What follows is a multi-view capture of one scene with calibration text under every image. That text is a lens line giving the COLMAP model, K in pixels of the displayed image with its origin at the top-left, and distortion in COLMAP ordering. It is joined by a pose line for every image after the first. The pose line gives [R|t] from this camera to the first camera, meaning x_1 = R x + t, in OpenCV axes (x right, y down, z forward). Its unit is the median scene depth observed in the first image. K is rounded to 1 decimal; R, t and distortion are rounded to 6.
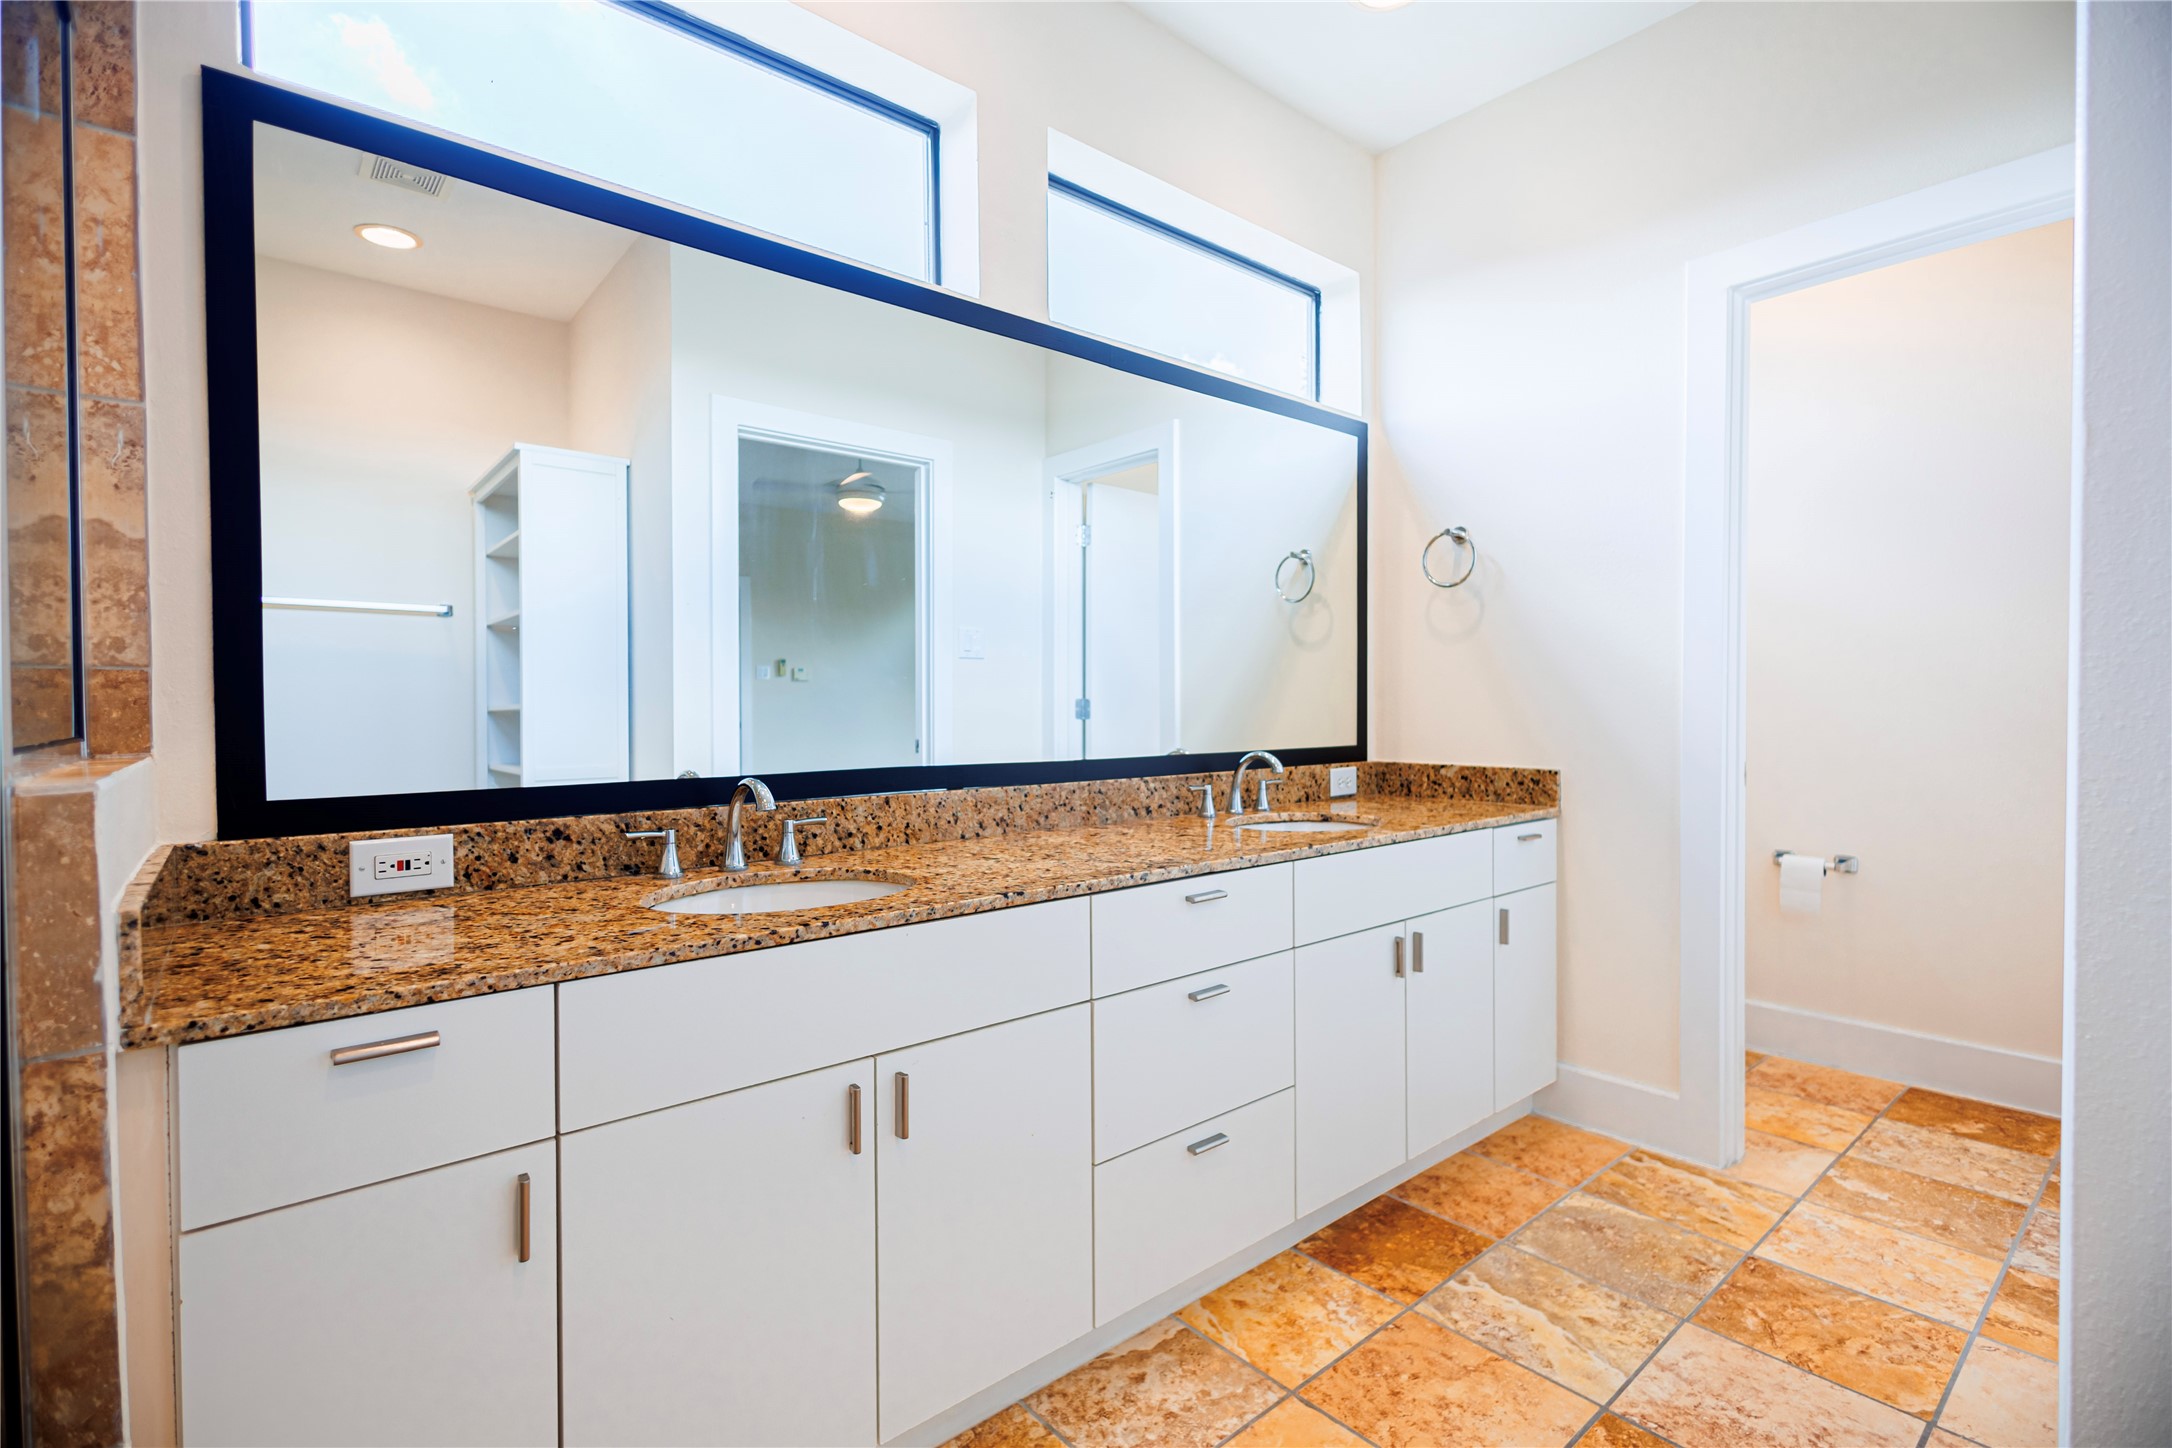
lens RADIAL K [[1001.0, 0, 1090.0], [0, 1001.0, 718.0], [0, 0, 1]] dist [0.009470, -0.006511]
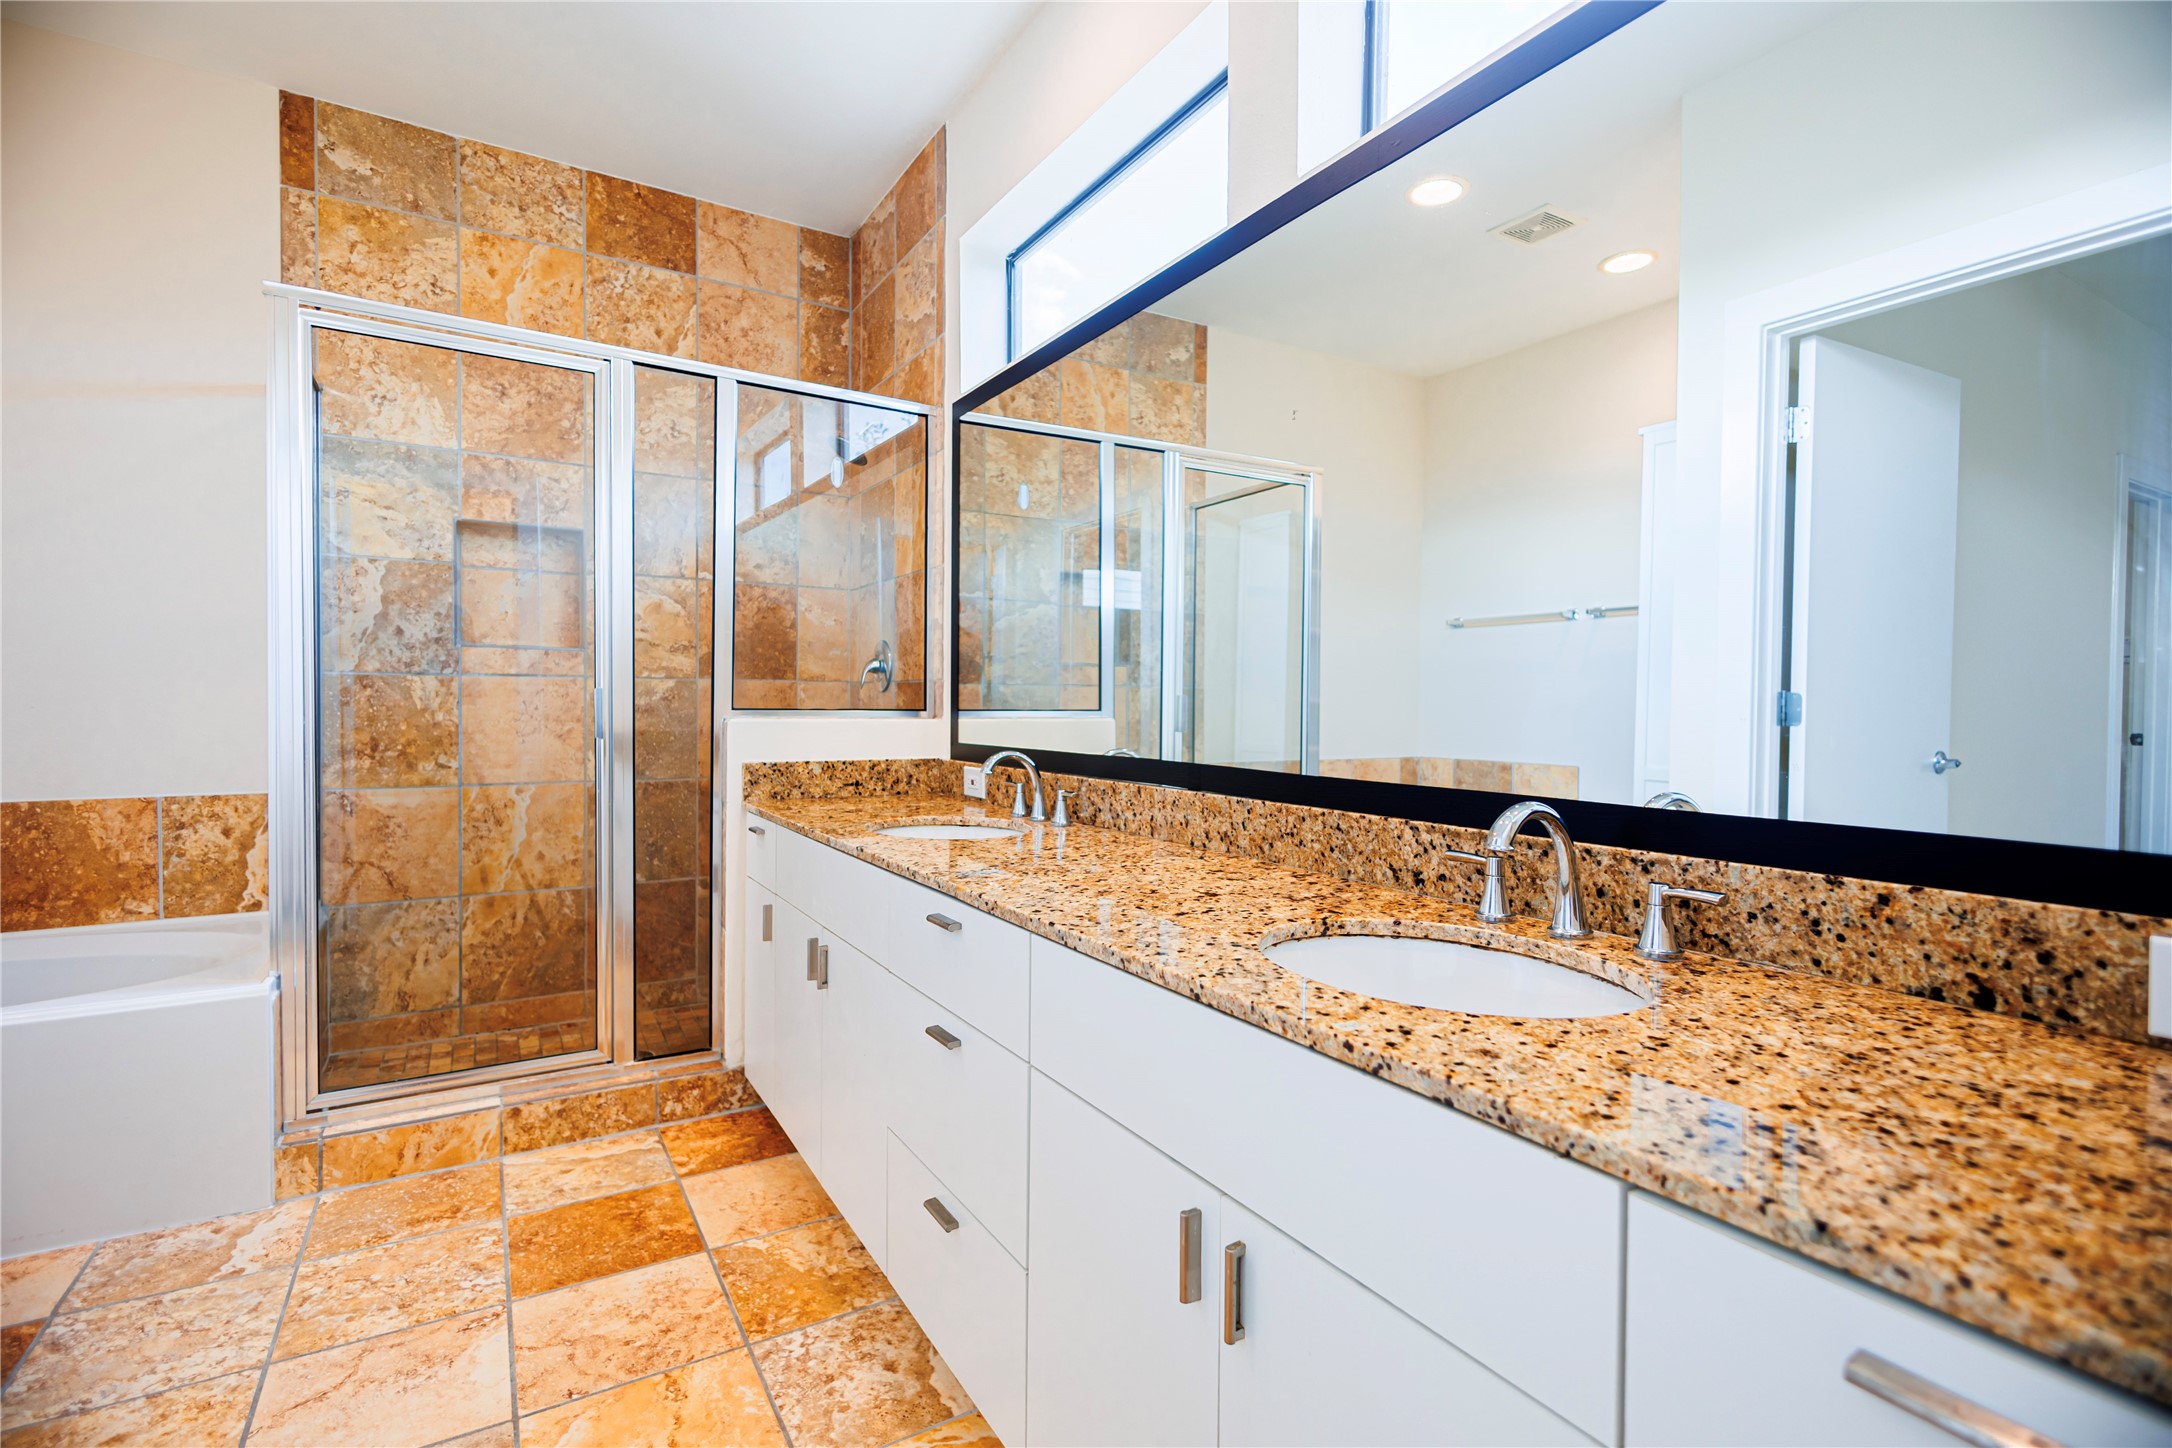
lens RADIAL K [[996.8, 0, 1088.0], [0, 996.8, 723.2], [0, 0, 1]] dist [0.008447, -0.000667]
pose [[-0.156244, 0.022226, -0.987468, 0.803340], [-0.021427, 0.999435, 0.025885, -0.011847], [0.987486, 0.025203, -0.155680, 1.082597]]
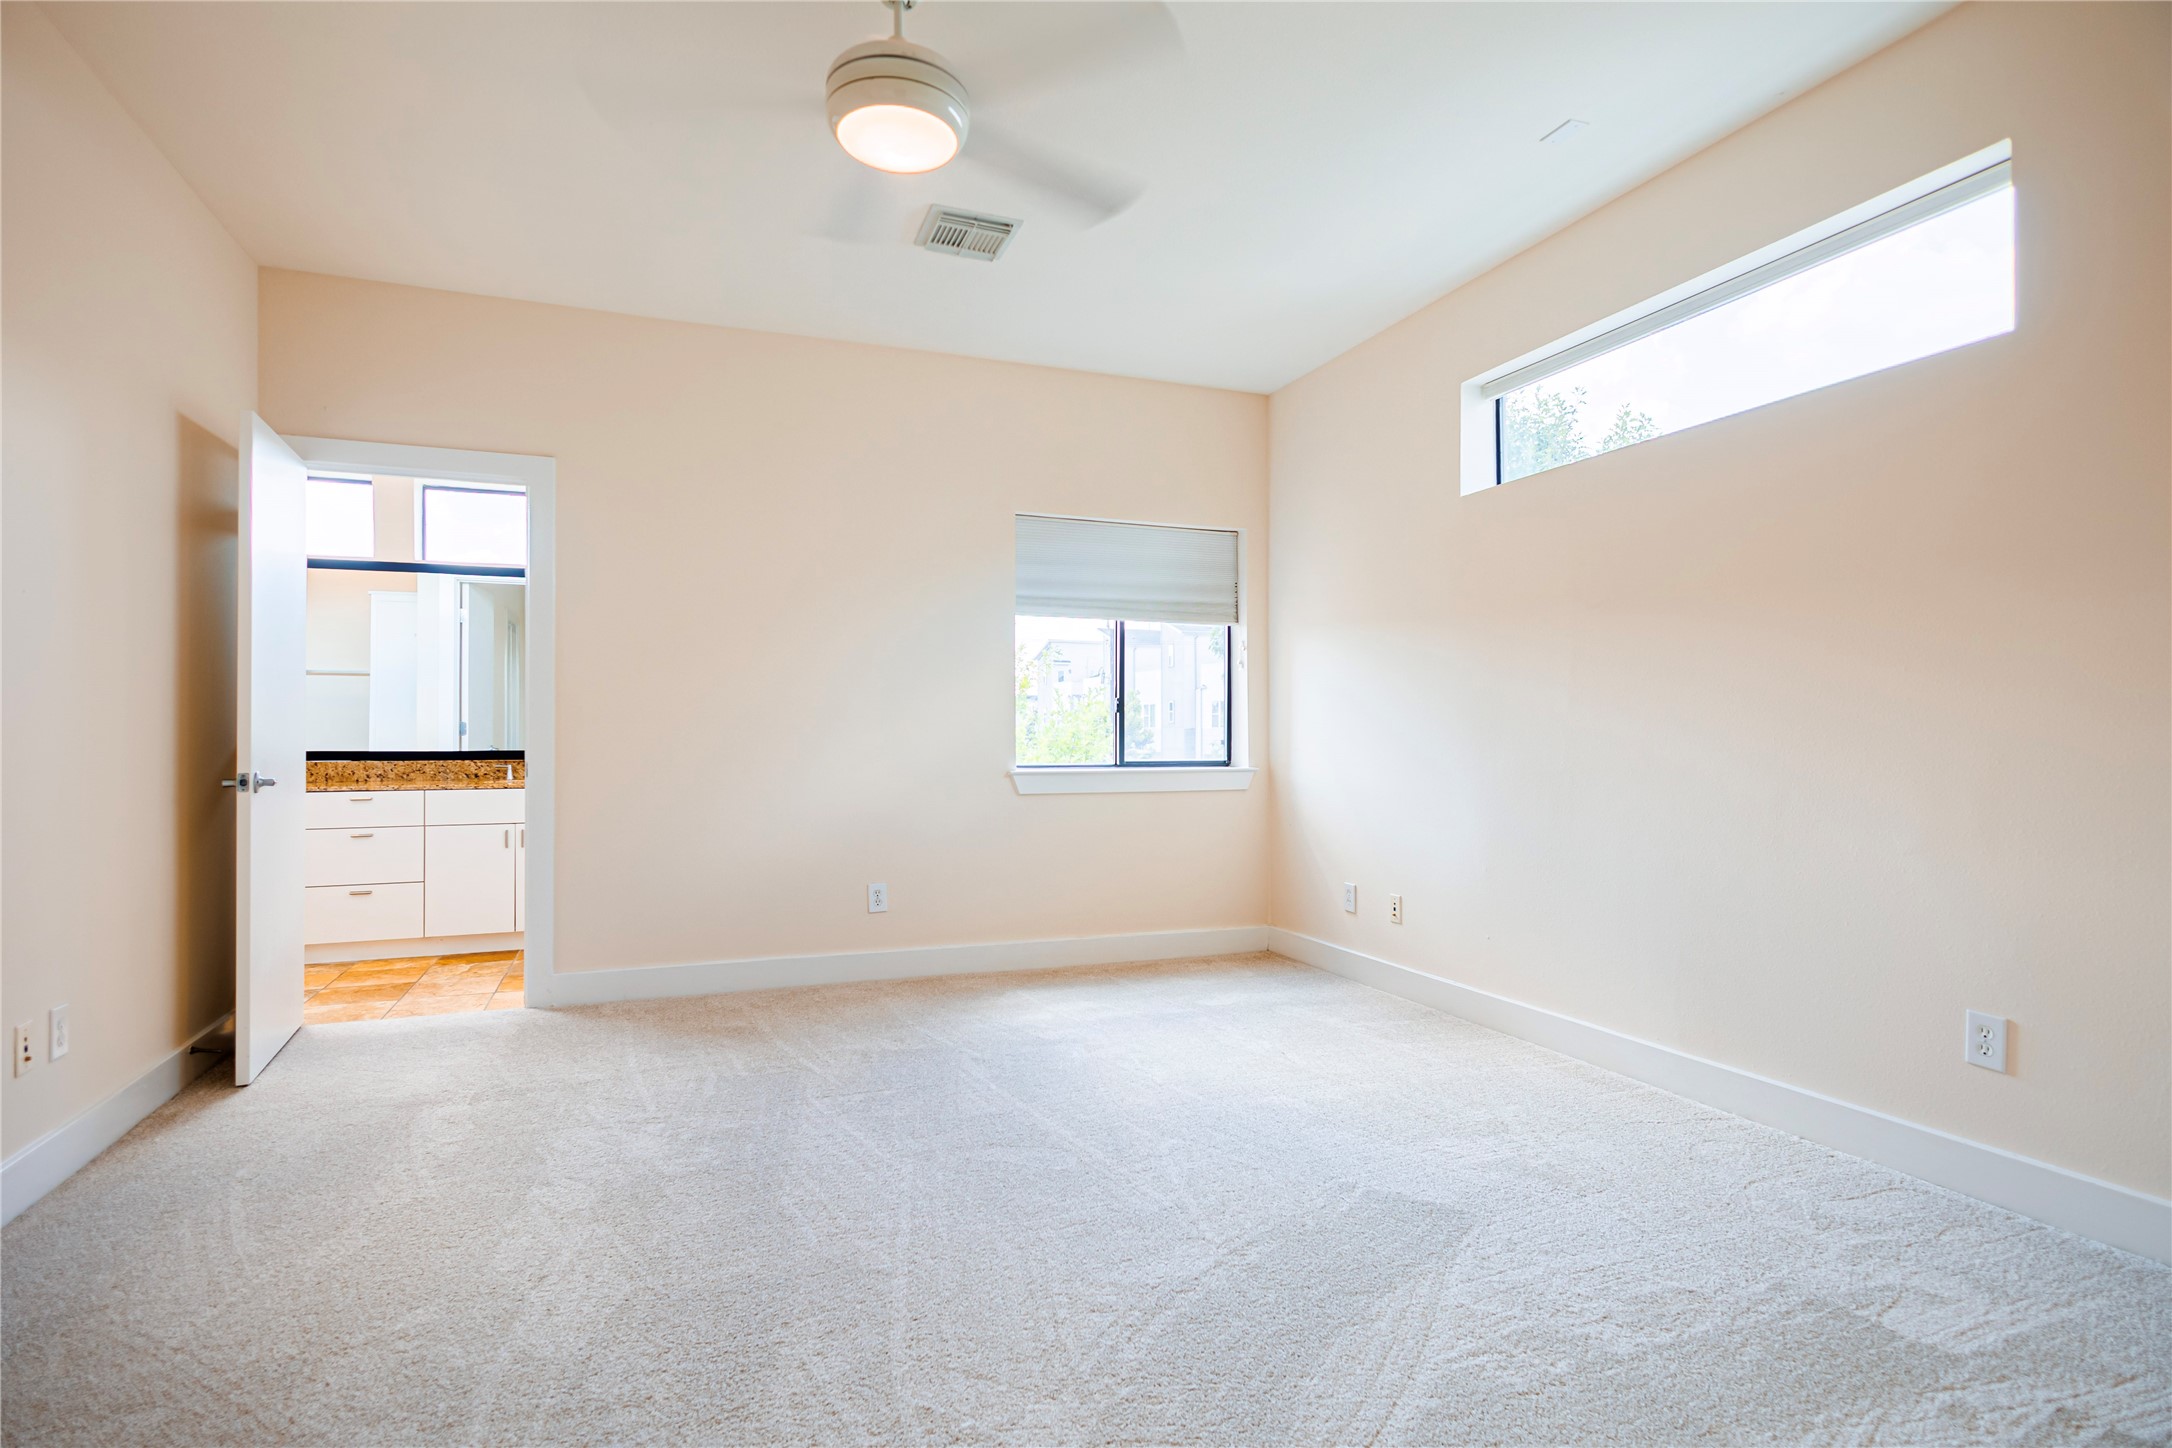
lens RADIAL K [[996.8, 0, 1088.0], [0, 996.8, 723.2], [0, 0, 1]] dist [0.008447, -0.000667]
pose [[0.950367, 0.004434, -0.311099, 2.456630], [-0.009440, 0.999849, -0.014586, -0.005240], [0.310987, 0.016799, 0.950266, -0.829595]]
